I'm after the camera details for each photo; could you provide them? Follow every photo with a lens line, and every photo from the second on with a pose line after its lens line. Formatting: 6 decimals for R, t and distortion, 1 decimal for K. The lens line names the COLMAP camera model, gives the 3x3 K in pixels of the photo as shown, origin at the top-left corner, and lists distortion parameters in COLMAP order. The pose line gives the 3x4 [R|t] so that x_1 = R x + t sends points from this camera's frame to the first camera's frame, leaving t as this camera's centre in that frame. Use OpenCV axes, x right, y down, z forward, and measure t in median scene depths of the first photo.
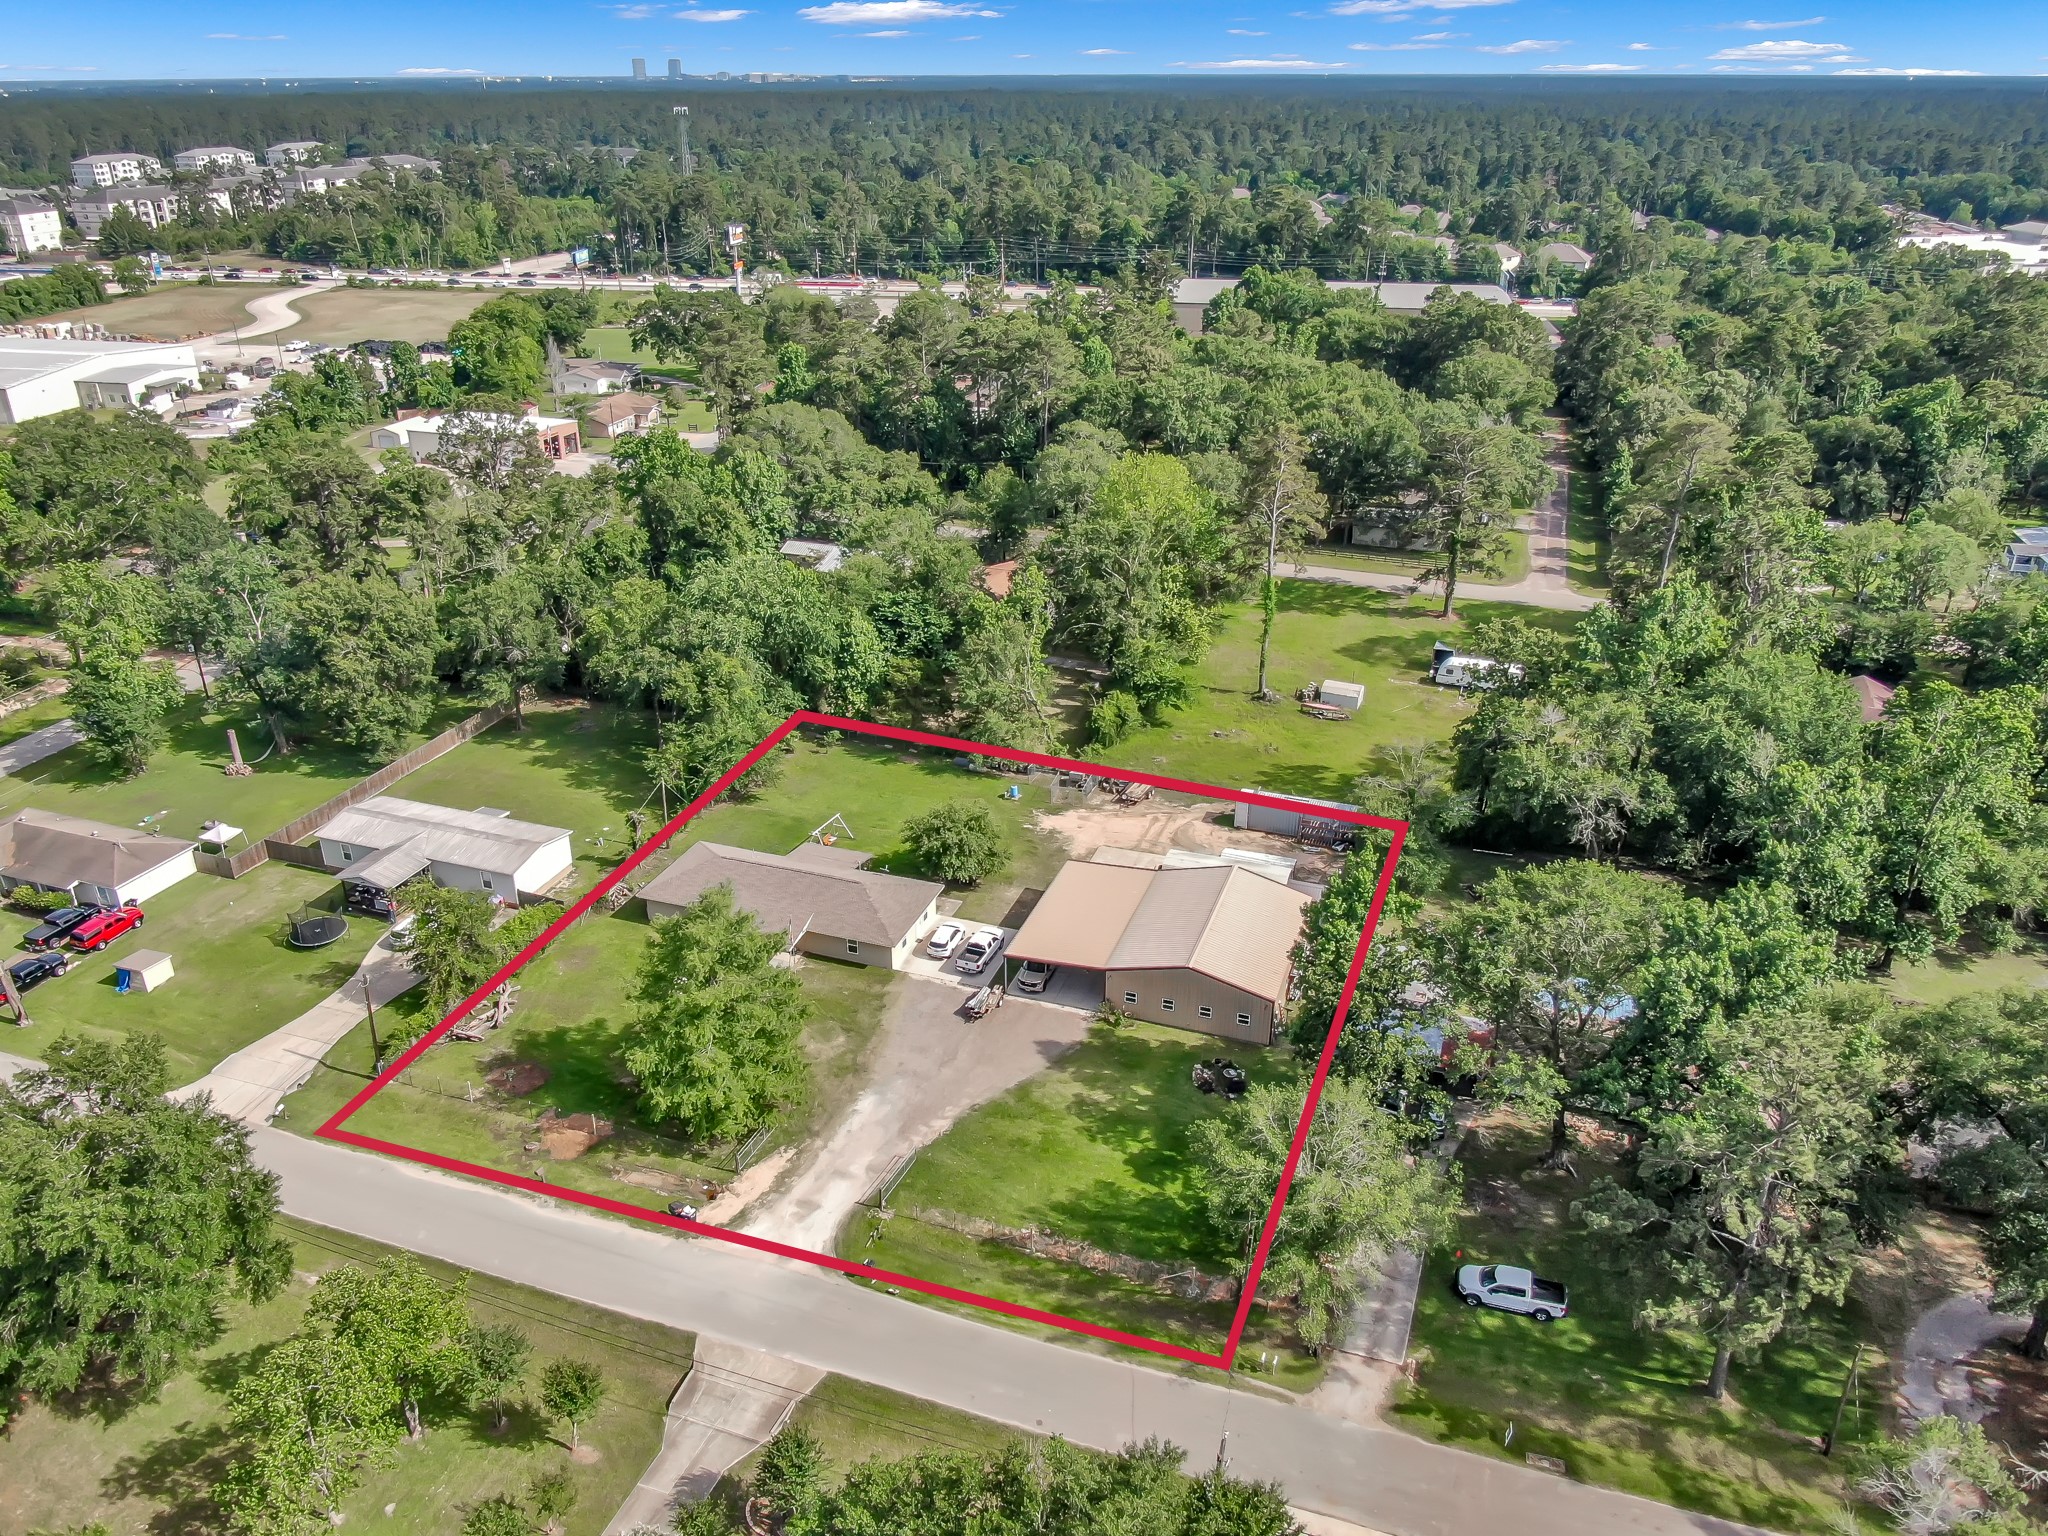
lens RADIAL K [[1475.2, 0, 1036.5], [0, 1475.2, 766.4], [0, 0, 1]] dist [-0.011823, 0.001599]
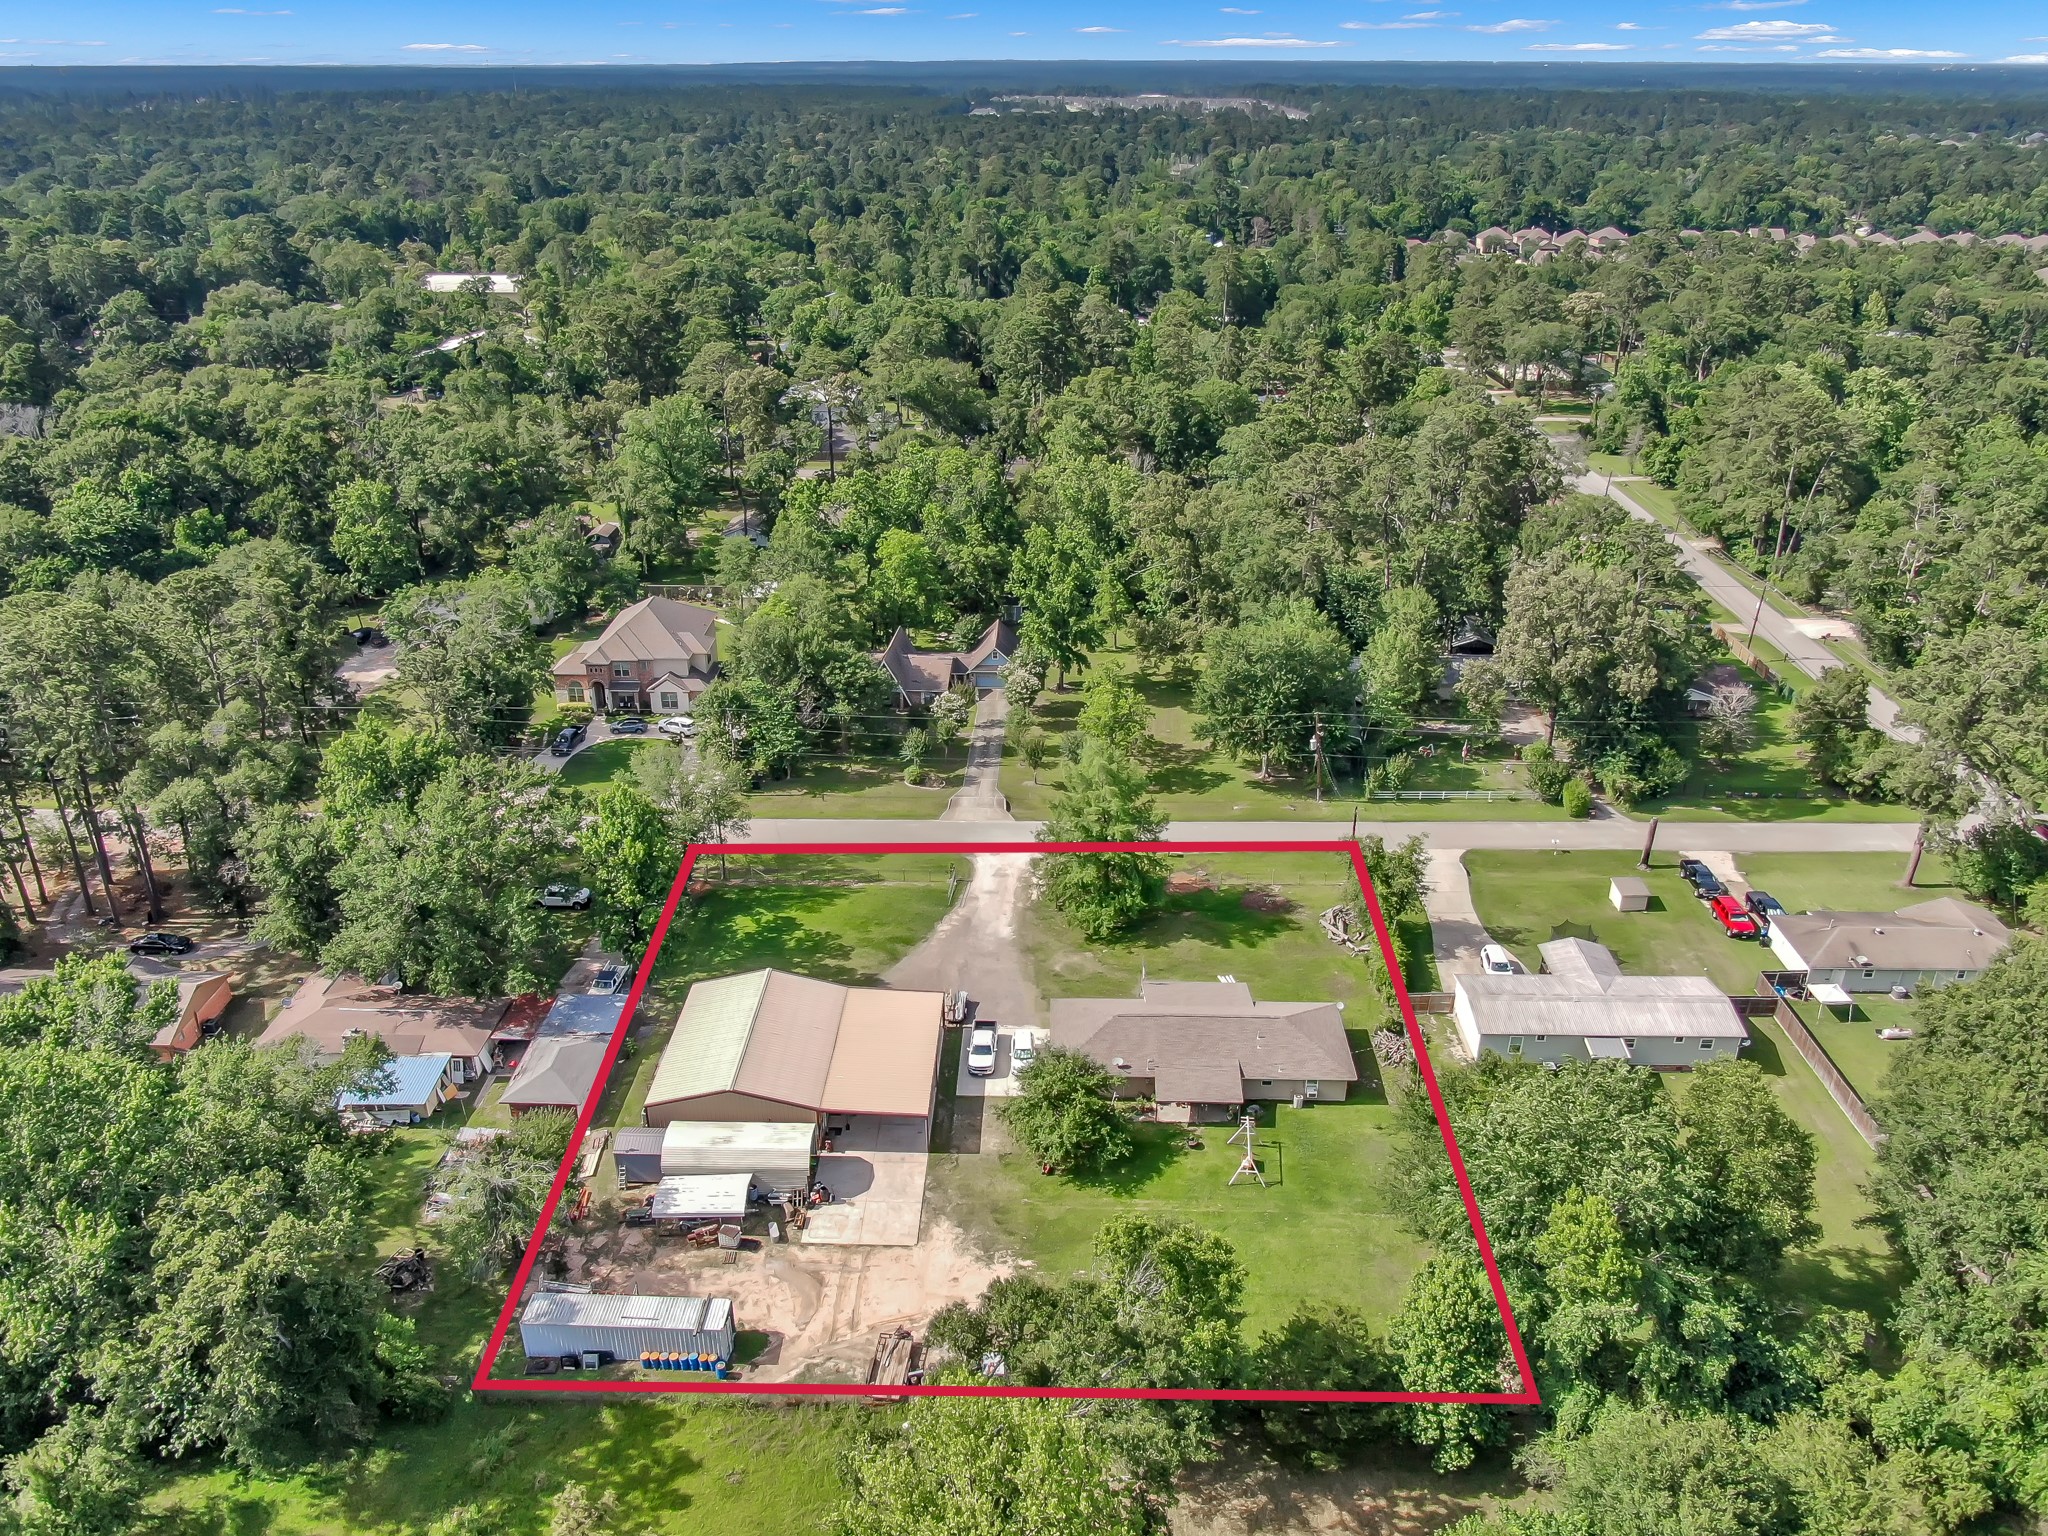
lens RADIAL K [[1475.2, 0, 1041.5], [0, 1475.2, 772.1], [0, 0, 1]] dist [-0.011823, 0.001599]
pose [[-0.950409, 0.119467, -0.287143, 0.190182], [-0.146782, 0.641672, 0.752803, -0.757630], [0.274187, 0.757618, -0.592315, 1.468251]]
